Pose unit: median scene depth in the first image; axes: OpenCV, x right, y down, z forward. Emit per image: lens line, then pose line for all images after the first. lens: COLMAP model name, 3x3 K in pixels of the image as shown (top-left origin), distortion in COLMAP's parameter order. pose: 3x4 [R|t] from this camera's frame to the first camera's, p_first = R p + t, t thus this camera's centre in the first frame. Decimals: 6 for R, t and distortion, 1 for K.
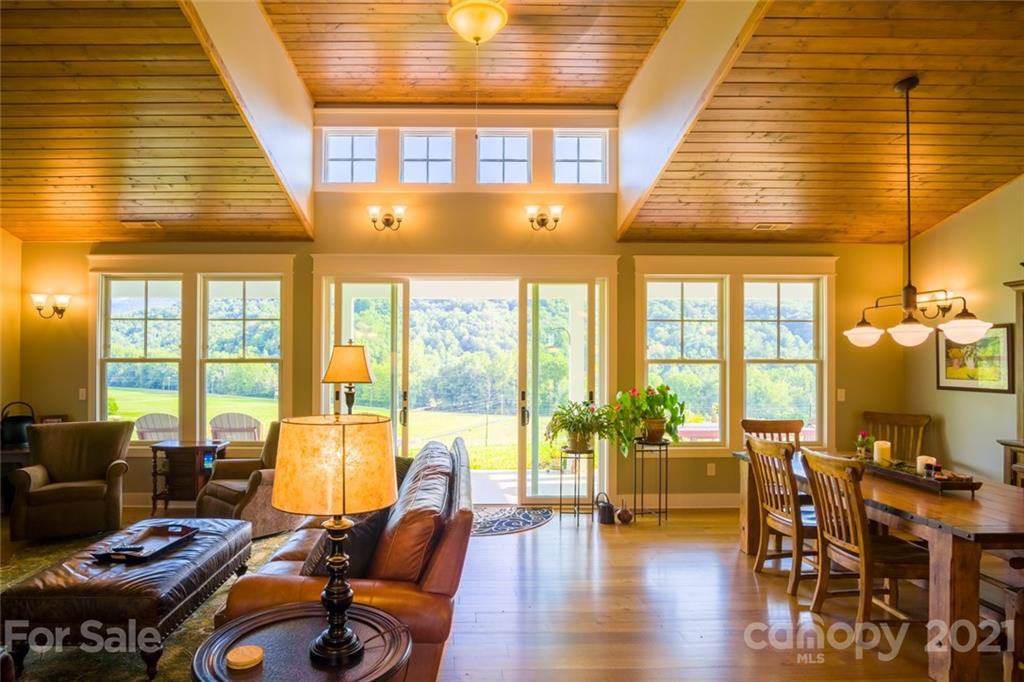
lens RADIAL K [[509.8, 0, 511.5], [0, 509.8, 358.1], [0, 0, 1]] dist [-0.001144, 0.000414]
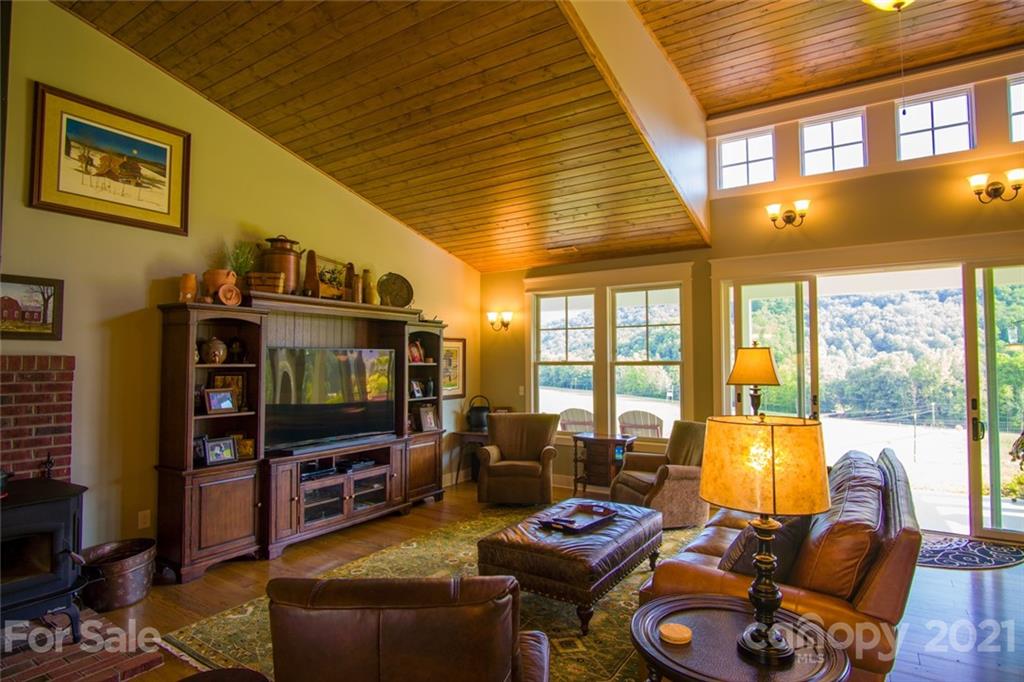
lens RADIAL K [[562.4, 0, 512.0], [0, 562.4, 341.0], [0, 0, 1]] dist [-0.011863, 0.002485]
pose [[0.840934, -0.025666, -0.540529, -0.116817], [0.007041, 0.999309, -0.036495, -0.000741], [0.541093, 0.026884, 0.840533, -0.172606]]
